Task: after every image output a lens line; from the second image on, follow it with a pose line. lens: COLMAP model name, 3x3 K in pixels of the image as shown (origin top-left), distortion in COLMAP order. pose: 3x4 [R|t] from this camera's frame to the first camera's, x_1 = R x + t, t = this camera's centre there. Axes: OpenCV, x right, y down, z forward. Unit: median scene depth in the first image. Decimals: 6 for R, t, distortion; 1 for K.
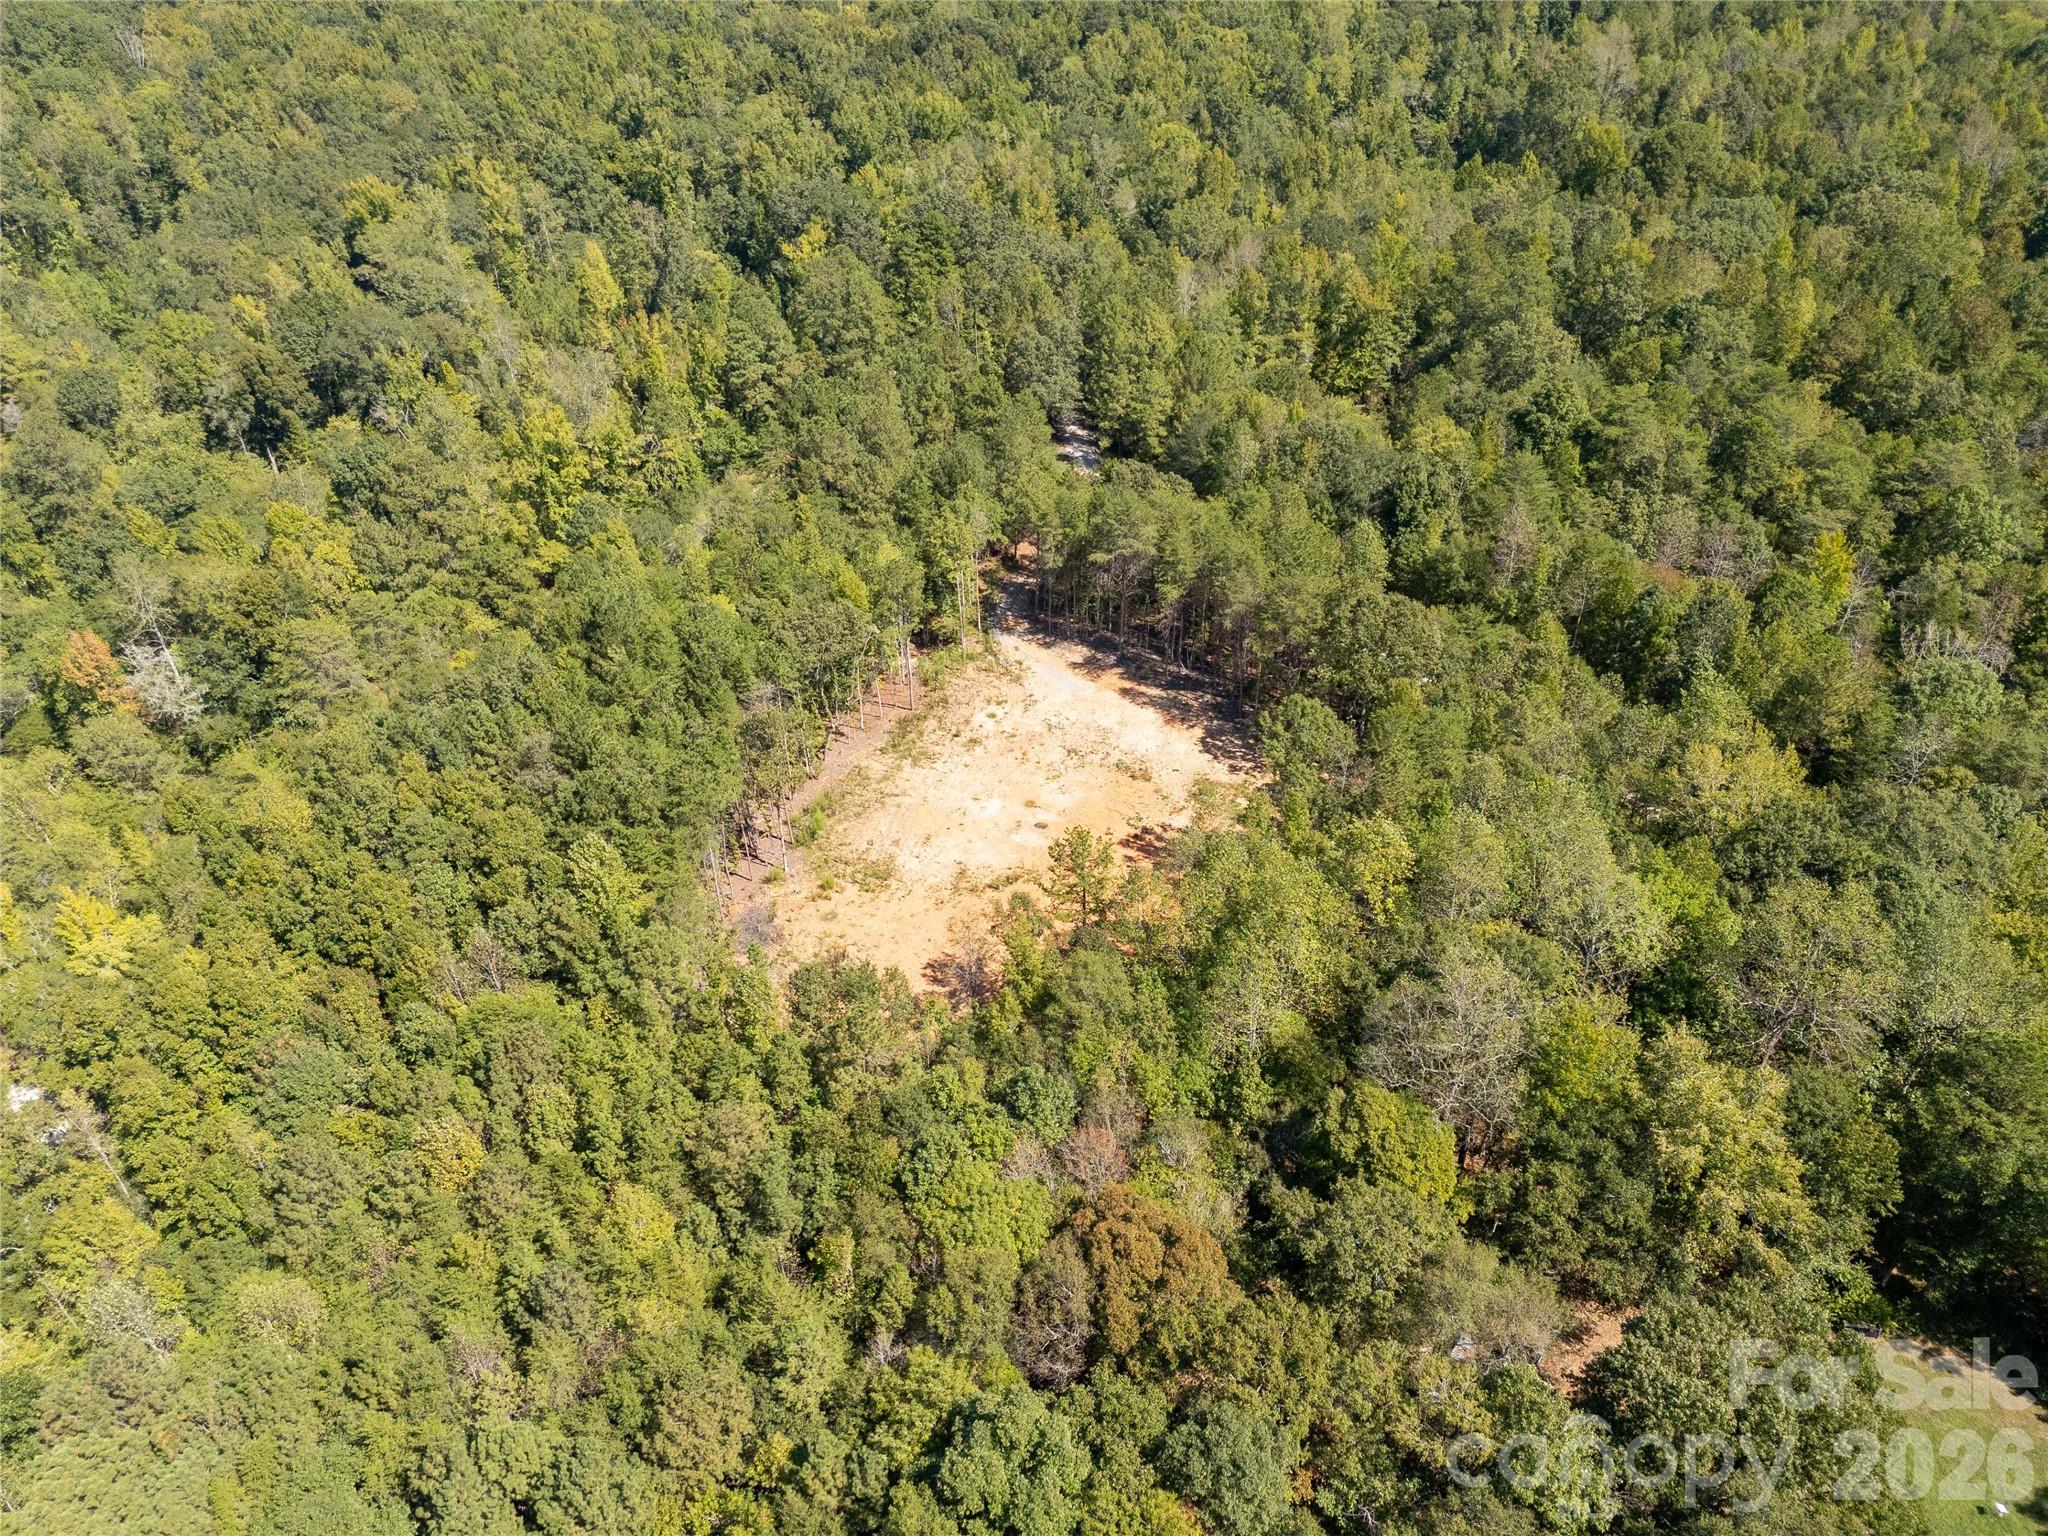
lens RADIAL K [[1500.1, 0, 1019.7], [0, 1500.1, 778.0], [0, 0, 1]] dist [0.082884, -0.101087]
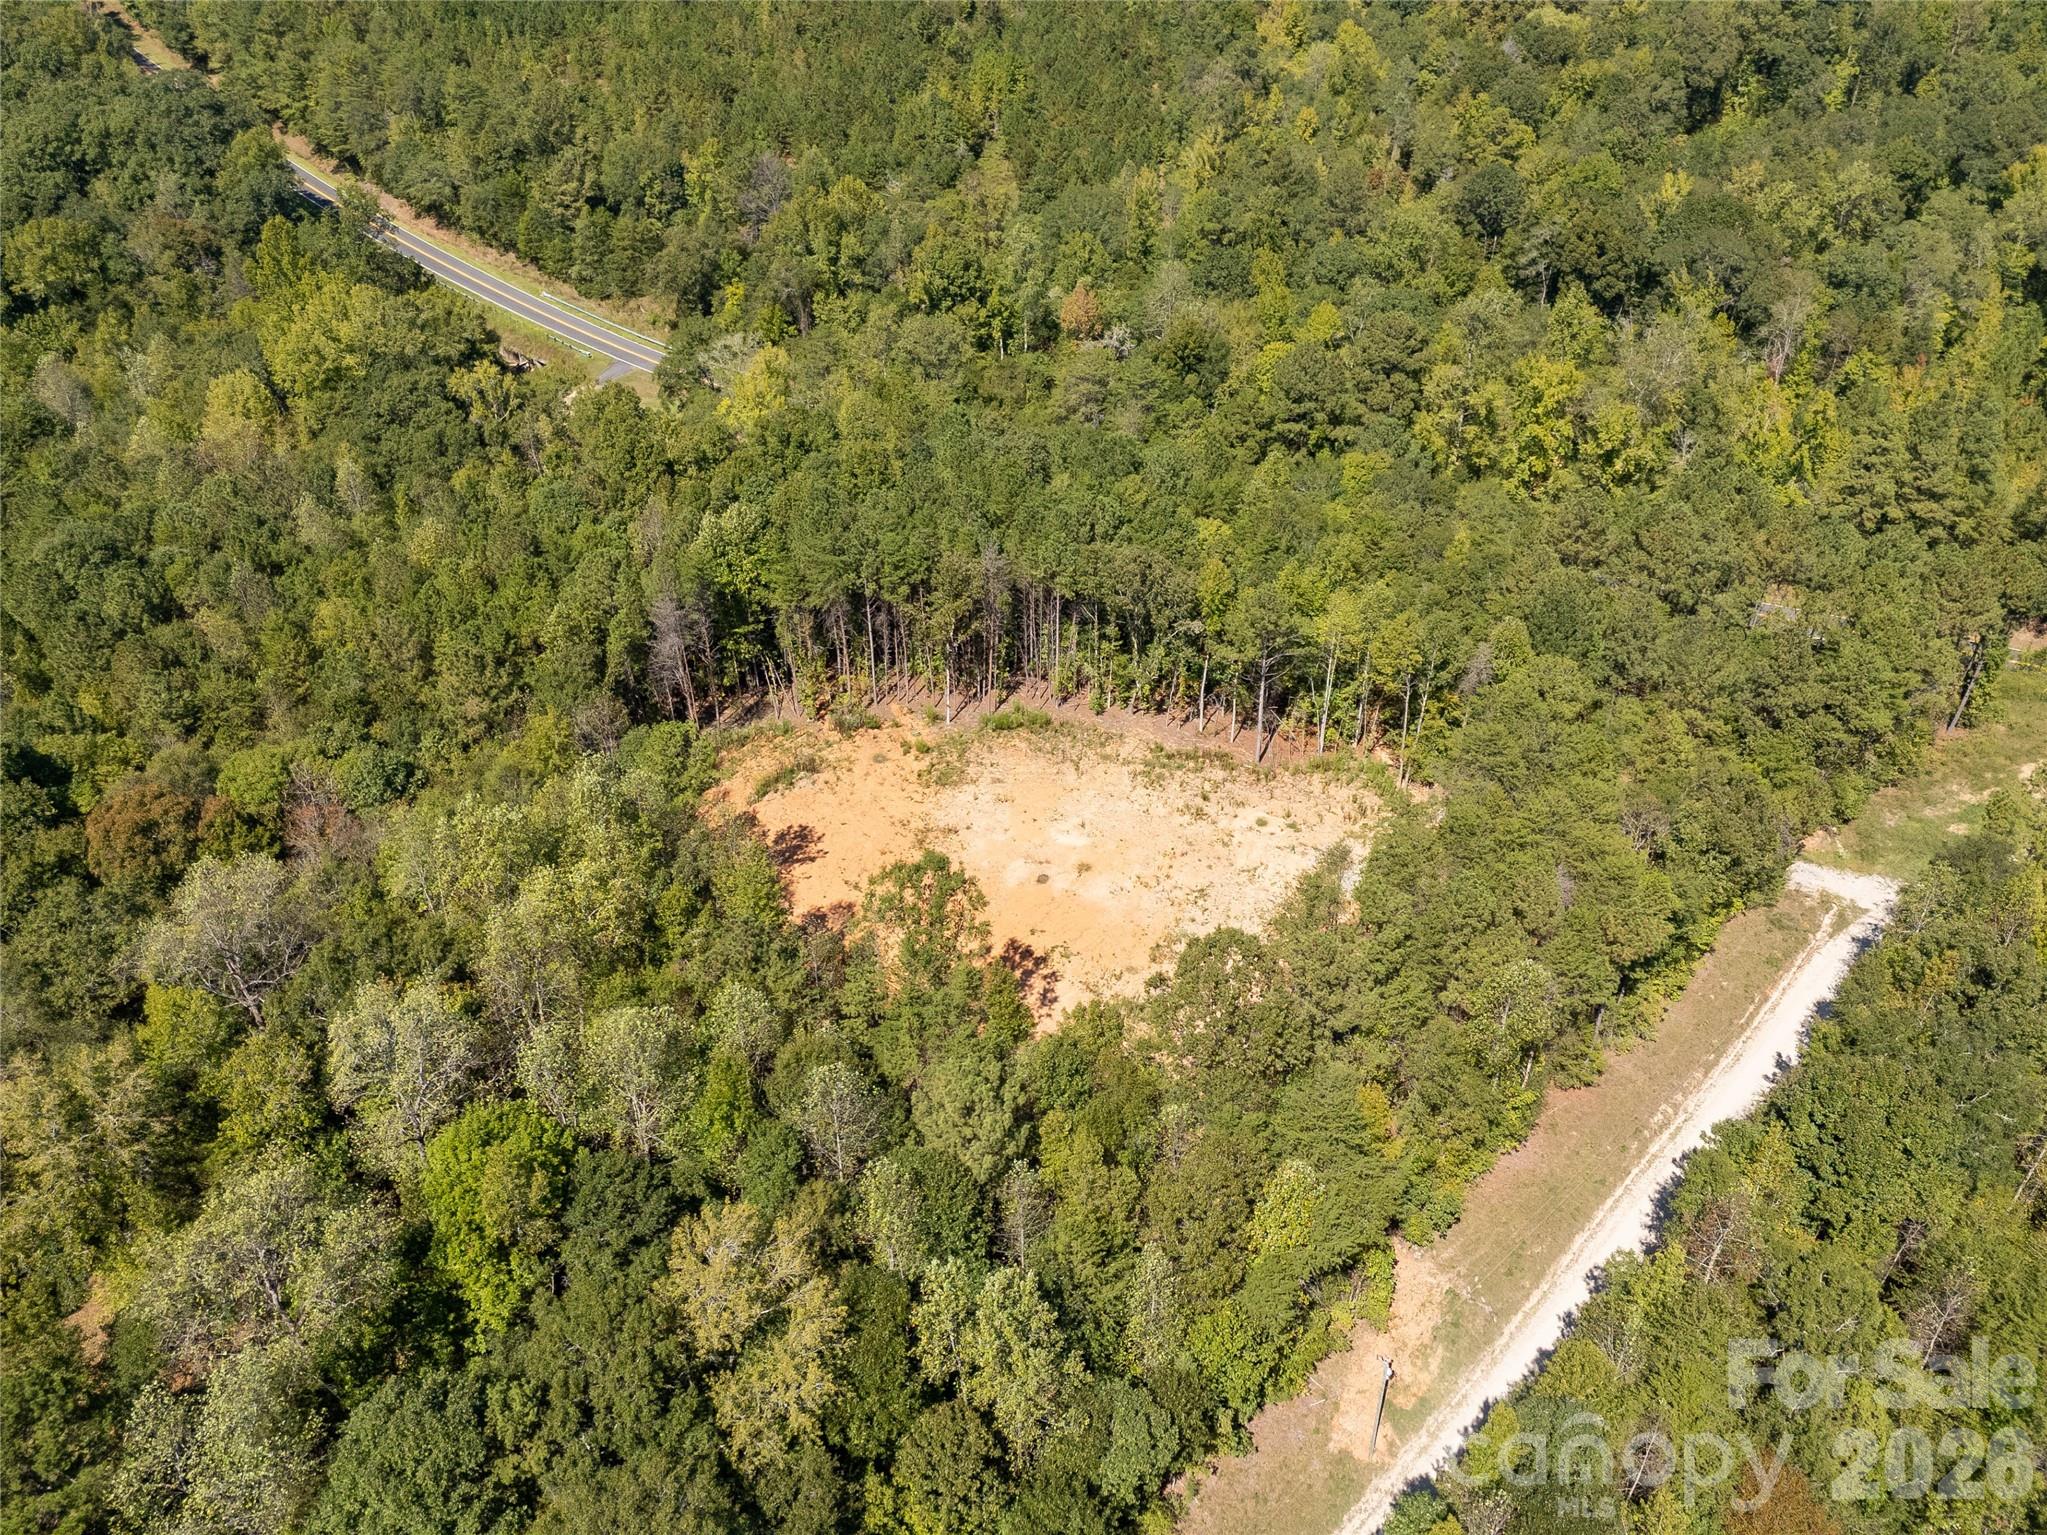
lens RADIAL K [[1591.7, 0, 1010.7], [0, 1591.7, 763.7], [0, 0, 1]] dist [0.028106, -0.002140]
pose [[0.173332, 0.625318, -0.760877, 0.584542], [-0.606551, 0.676445, 0.417753, -0.336419], [0.775920, 0.389101, 0.496537, 0.466250]]
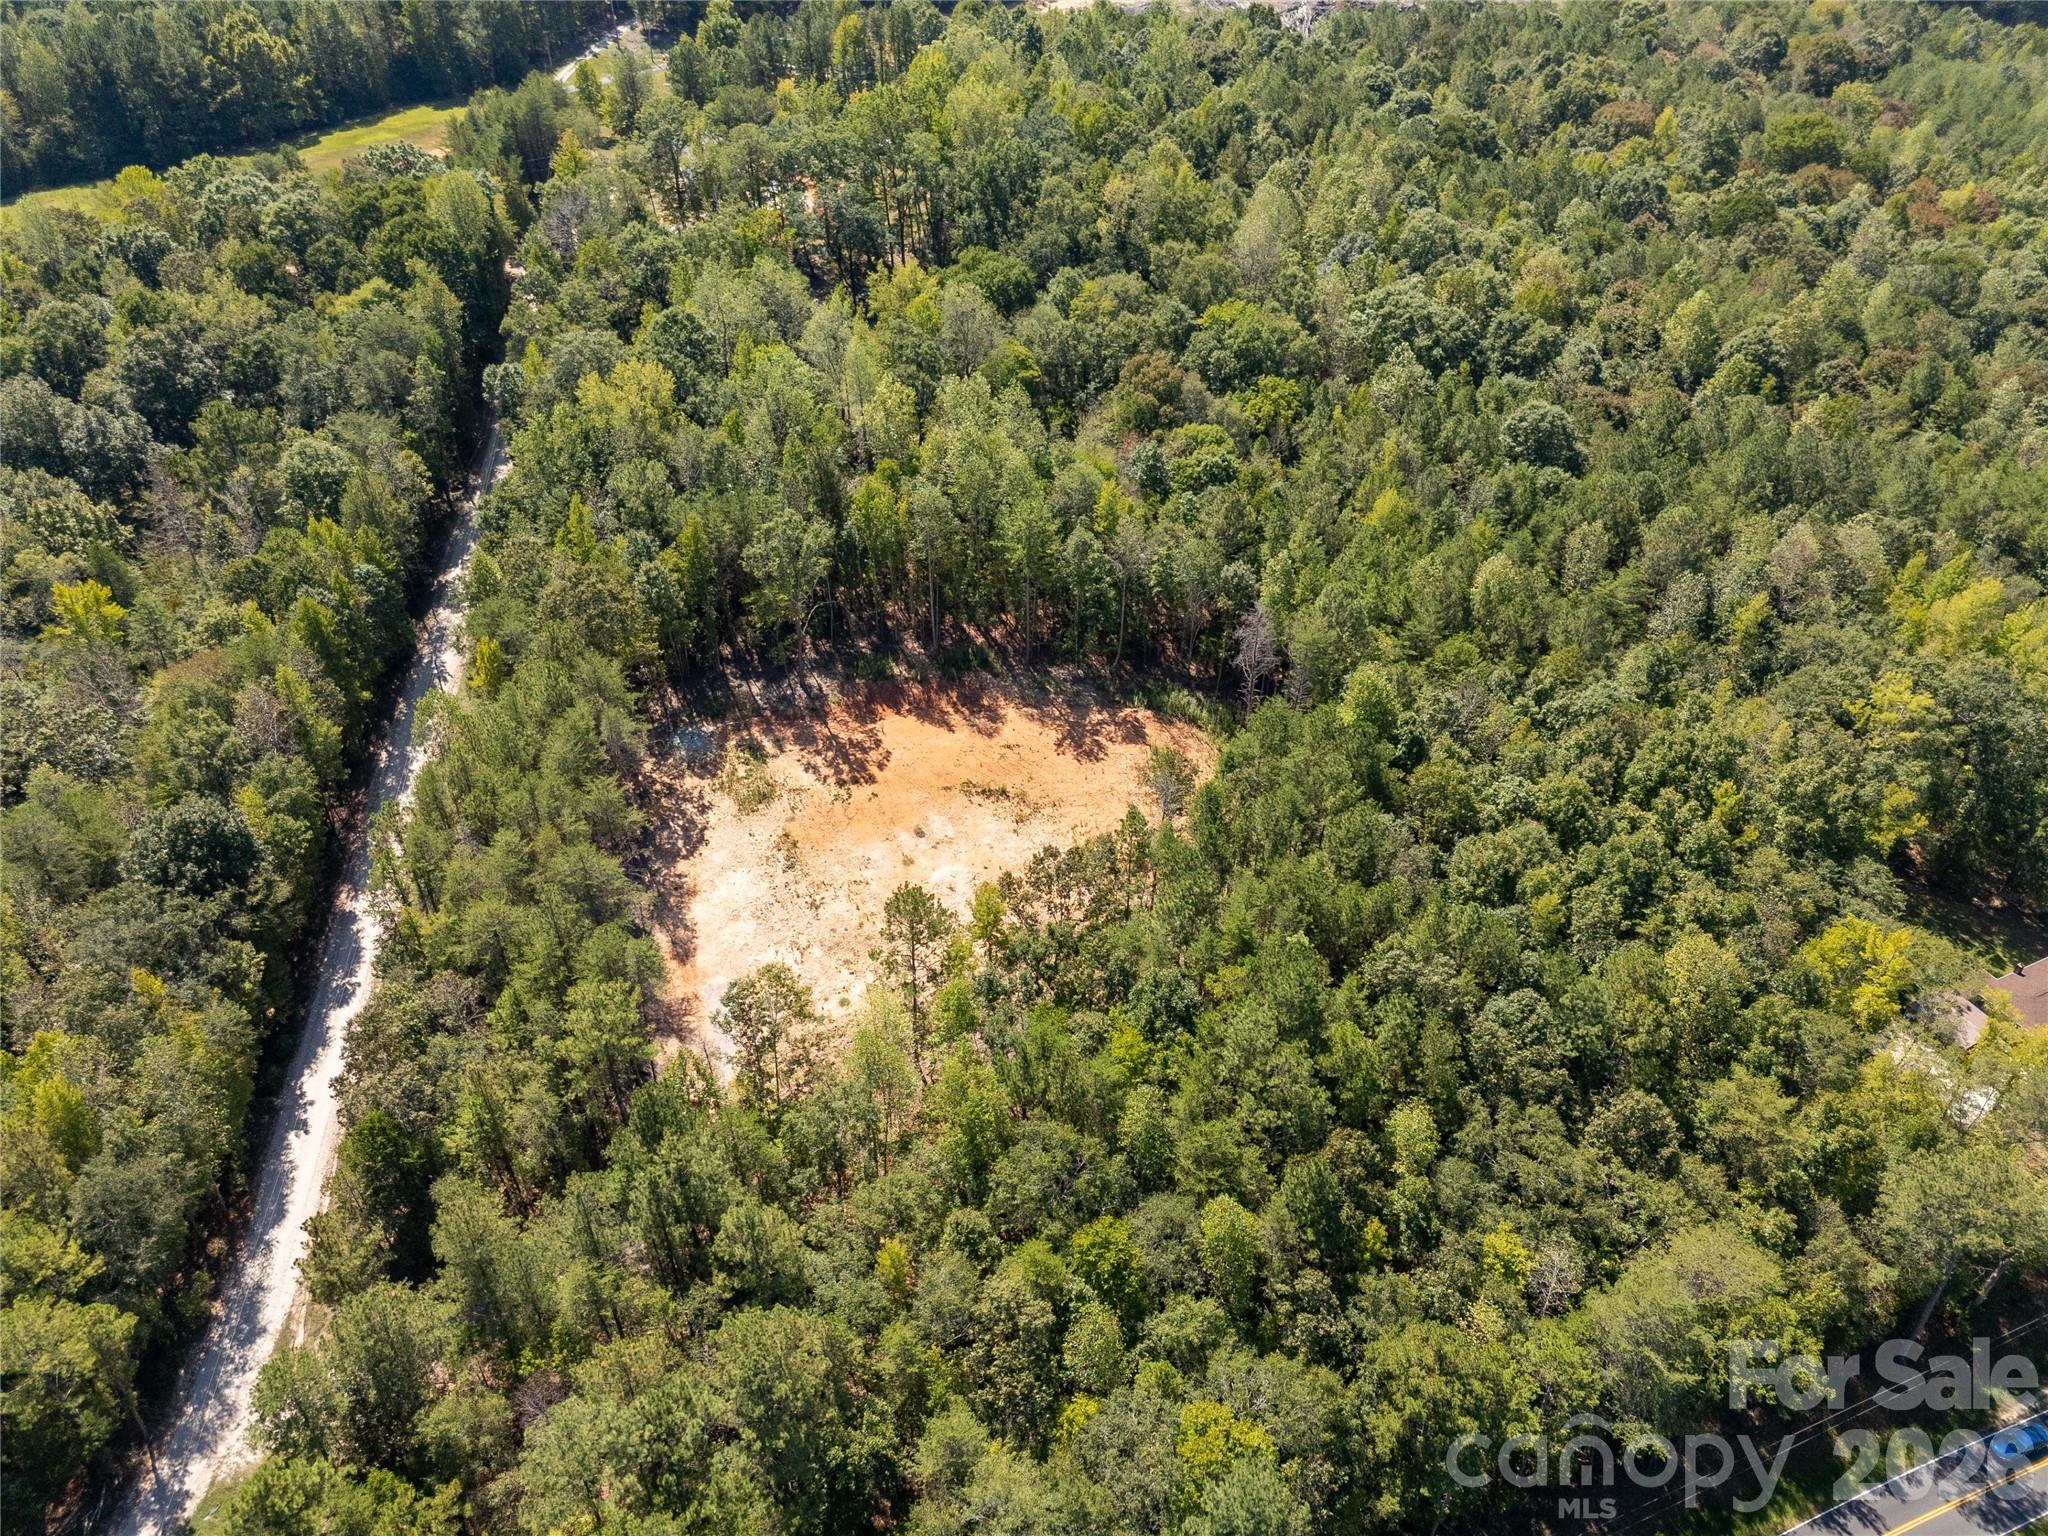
lens RADIAL K [[1500.1, 0, 1023.2], [0, 1500.1, 769.5], [0, 0, 1]] dist [0.082884, -0.101087]
pose [[-0.875018, -0.292651, 0.385614, -0.372726], [0.308092, 0.277760, 0.909906, -0.771014], [-0.373393, 0.914989, -0.152882, 0.978062]]
